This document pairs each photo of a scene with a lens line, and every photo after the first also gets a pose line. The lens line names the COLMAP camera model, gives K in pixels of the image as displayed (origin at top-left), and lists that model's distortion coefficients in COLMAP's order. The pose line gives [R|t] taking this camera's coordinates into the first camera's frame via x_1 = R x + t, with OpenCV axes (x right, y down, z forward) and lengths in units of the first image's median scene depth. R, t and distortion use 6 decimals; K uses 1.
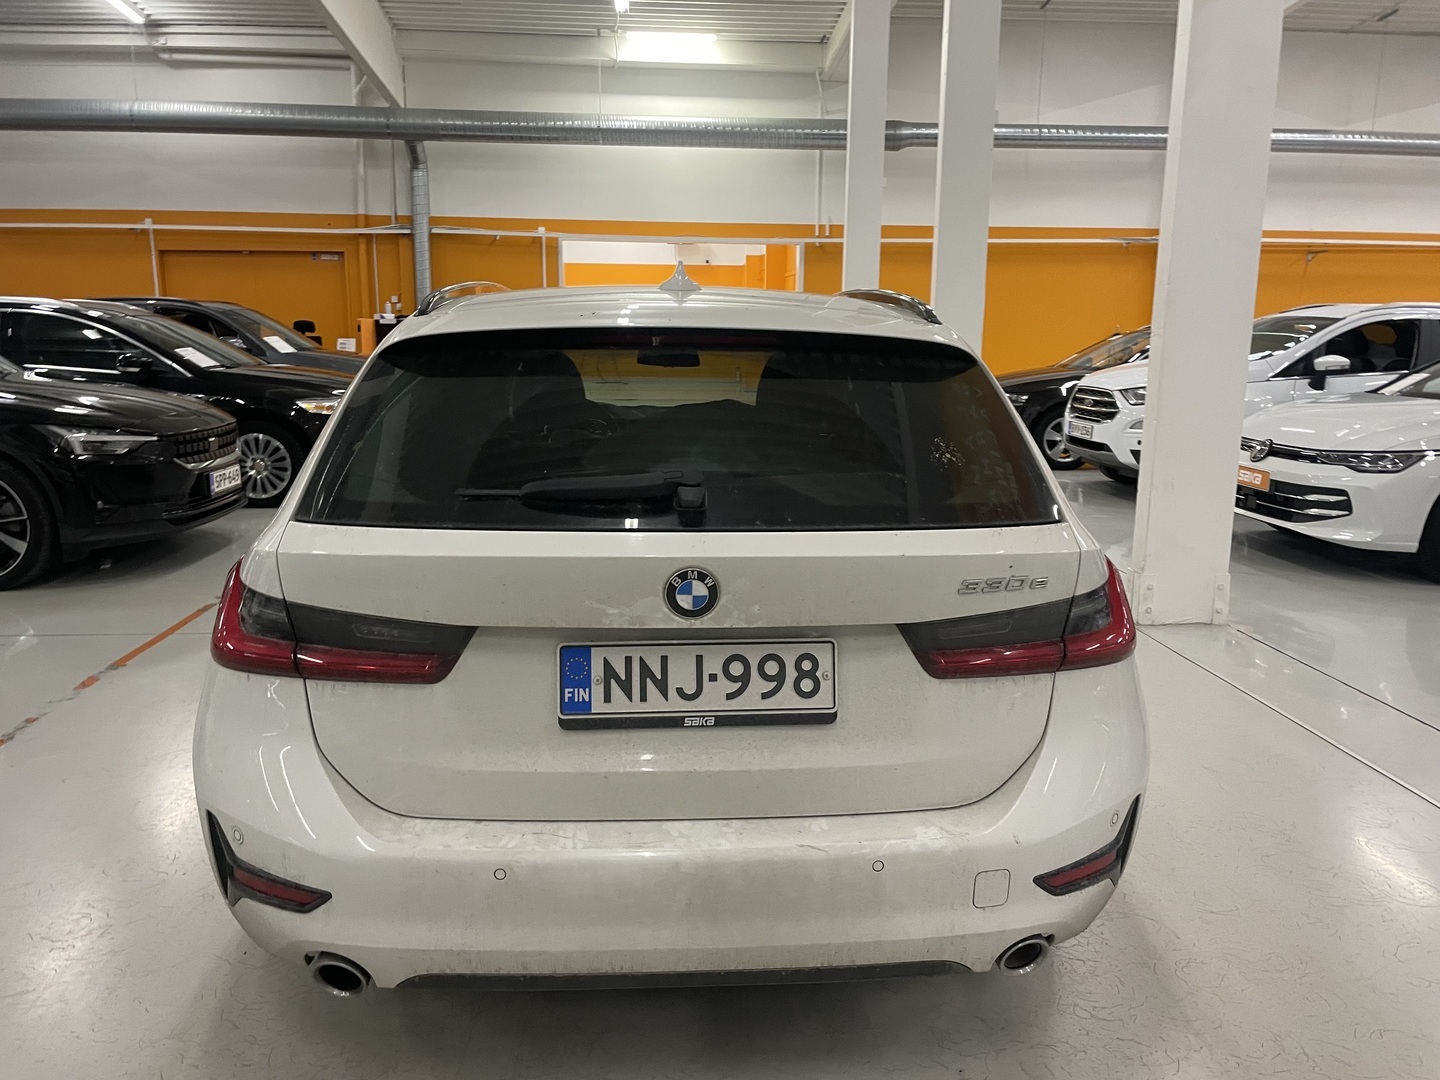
lens RADIAL K [[1099.4, 0, 732.9], [0, 1099.4, 531.5], [0, 0, 1]] dist [0.083149, -0.123186]
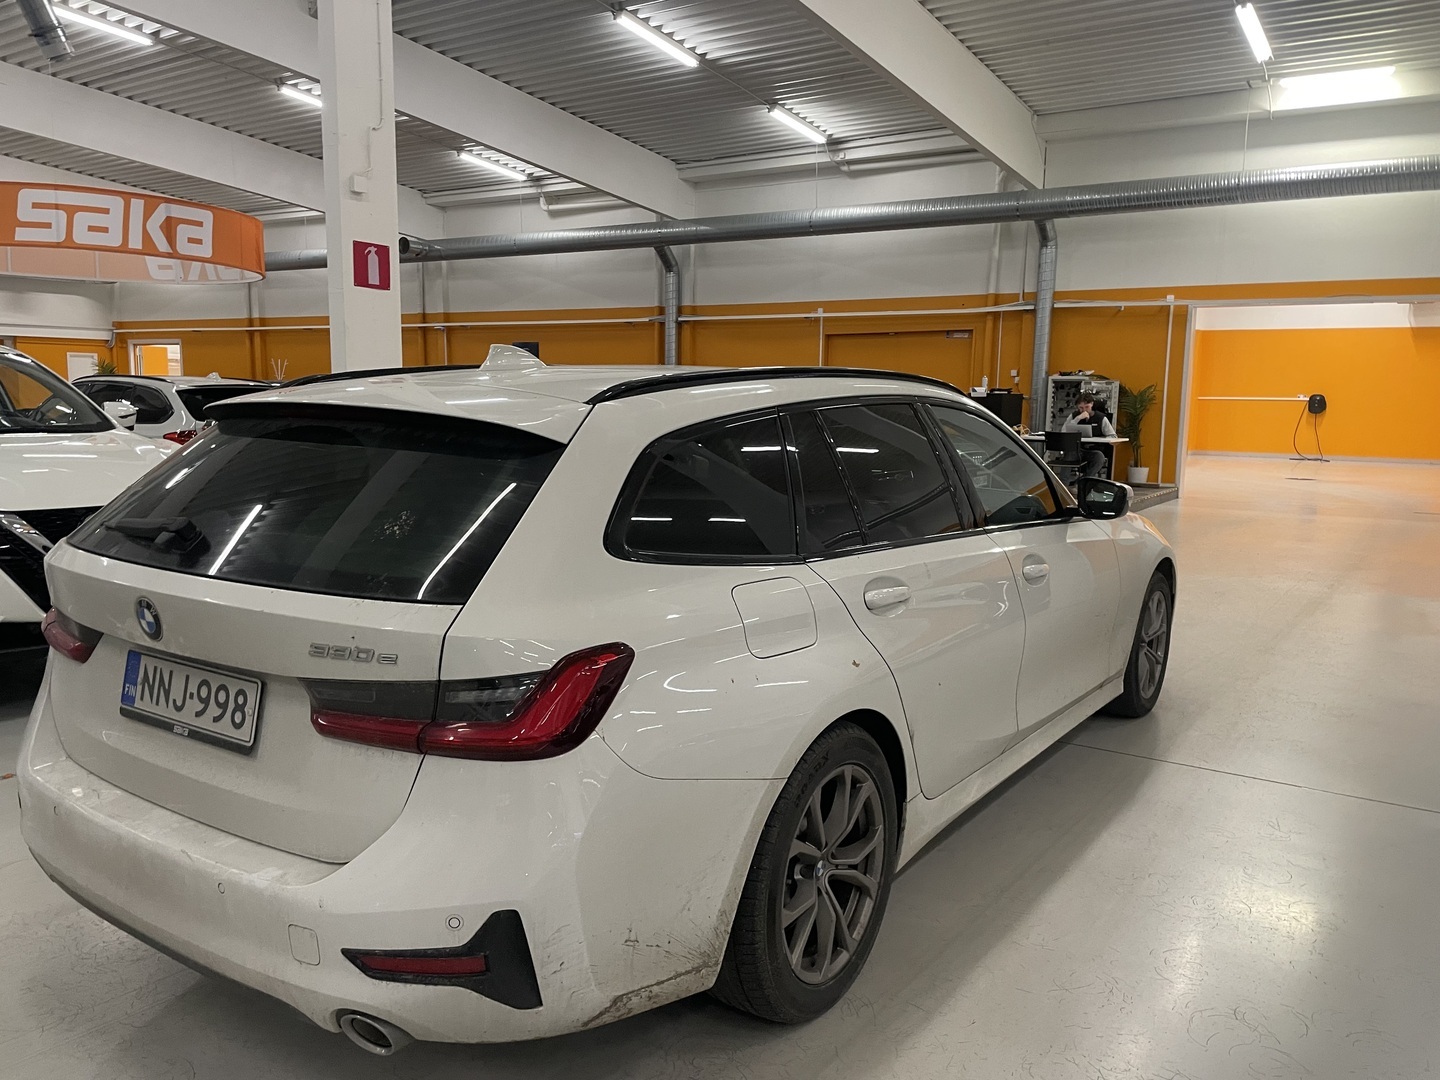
lens RADIAL K [[1099.4, 0, 732.9], [0, 1099.4, 531.5], [0, 0, 1]] dist [0.083149, -0.123186]
pose [[0.787332, 0.081126, -0.611169, 0.141838], [-0.119408, 0.992600, -0.022070, -0.010527], [0.604855, 0.090355, 0.791193, 0.047457]]
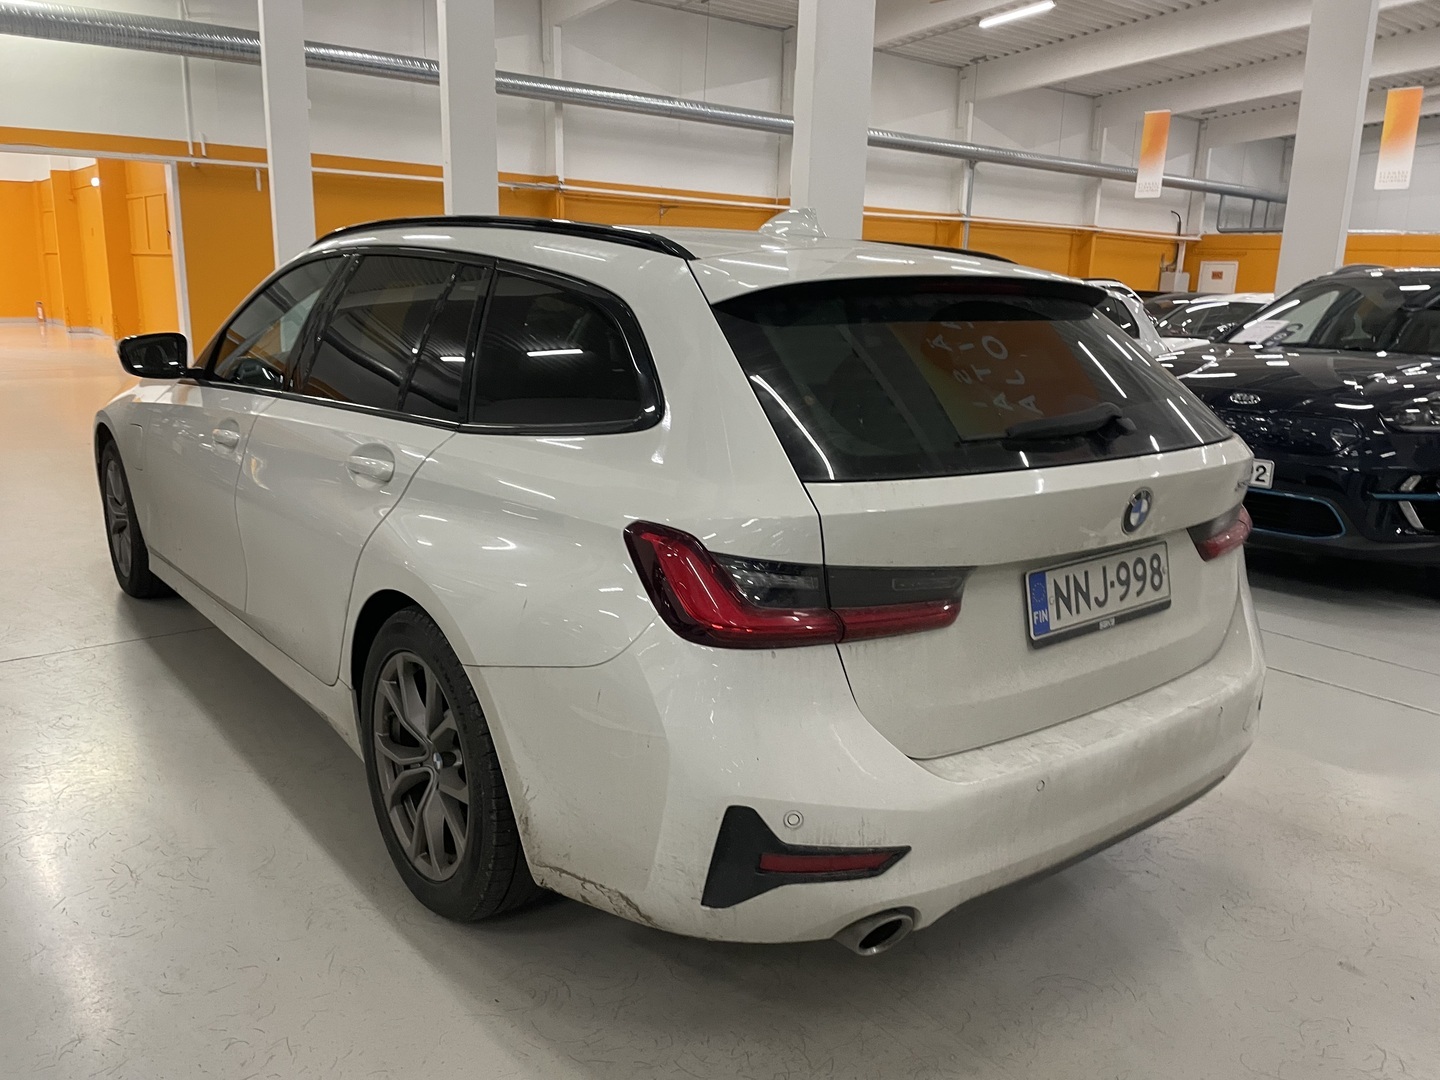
lens RADIAL K [[1099.4, 0, 732.9], [0, 1099.4, 531.5], [0, 0, 1]] dist [0.083149, -0.123186]
pose [[0.819628, -0.113757, 0.561489, -0.121461], [0.084219, 0.993365, 0.078318, -0.005788], [-0.566672, -0.016904, 0.823770, 0.032699]]
